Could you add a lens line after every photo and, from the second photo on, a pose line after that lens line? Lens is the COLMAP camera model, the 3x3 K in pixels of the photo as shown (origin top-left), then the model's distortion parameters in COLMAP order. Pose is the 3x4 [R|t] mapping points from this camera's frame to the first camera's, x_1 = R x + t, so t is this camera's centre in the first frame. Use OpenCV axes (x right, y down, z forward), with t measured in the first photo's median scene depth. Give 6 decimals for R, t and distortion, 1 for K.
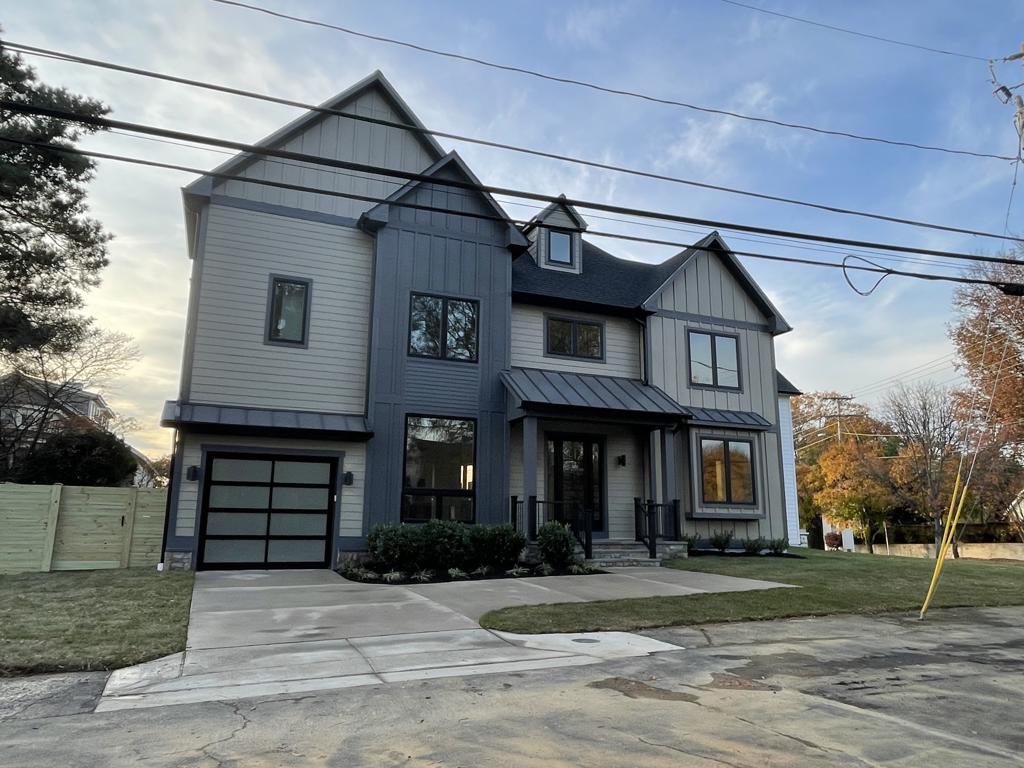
lens RADIAL K [[701.0, 0, 507.6], [0, 701.0, 362.9], [0, 0, 1]] dist [-0.003427, -0.000901]
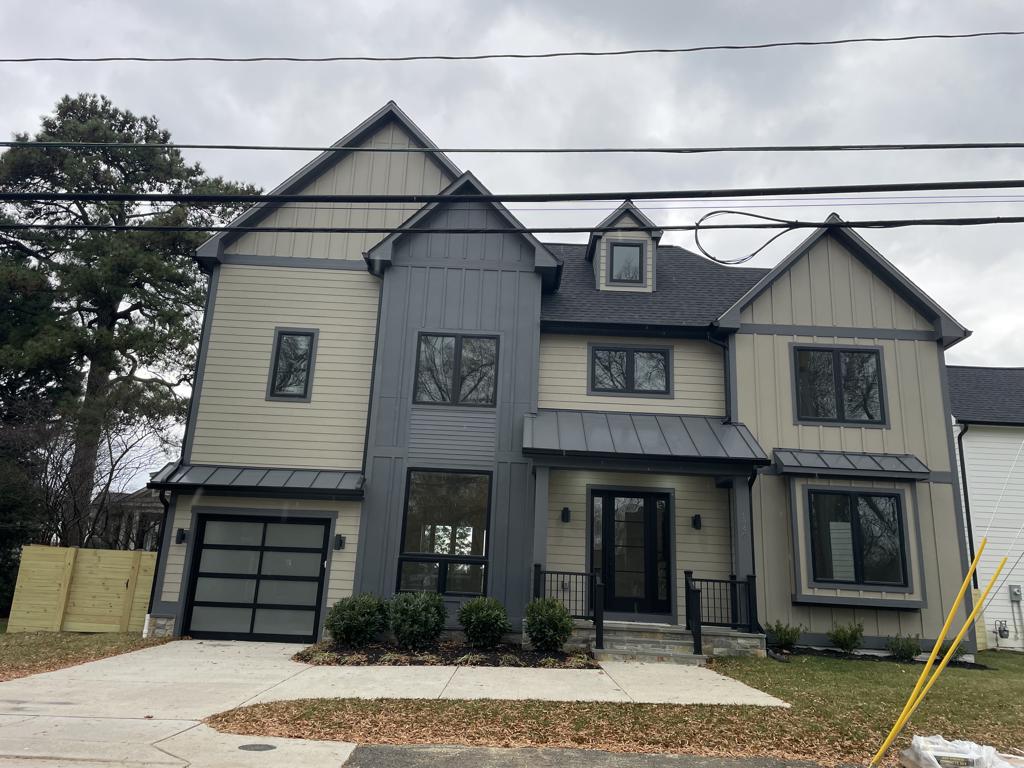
lens RADIAL K [[763.8, 0, 513.5], [0, 763.8, 371.6], [0, 0, 1]] dist [0.071296, -0.099504]
pose [[0.921190, -0.080918, -0.380606, 0.350678], [0.053356, 0.995167, -0.082436, 0.037035], [0.385437, 0.055632, 0.921056, 0.150309]]
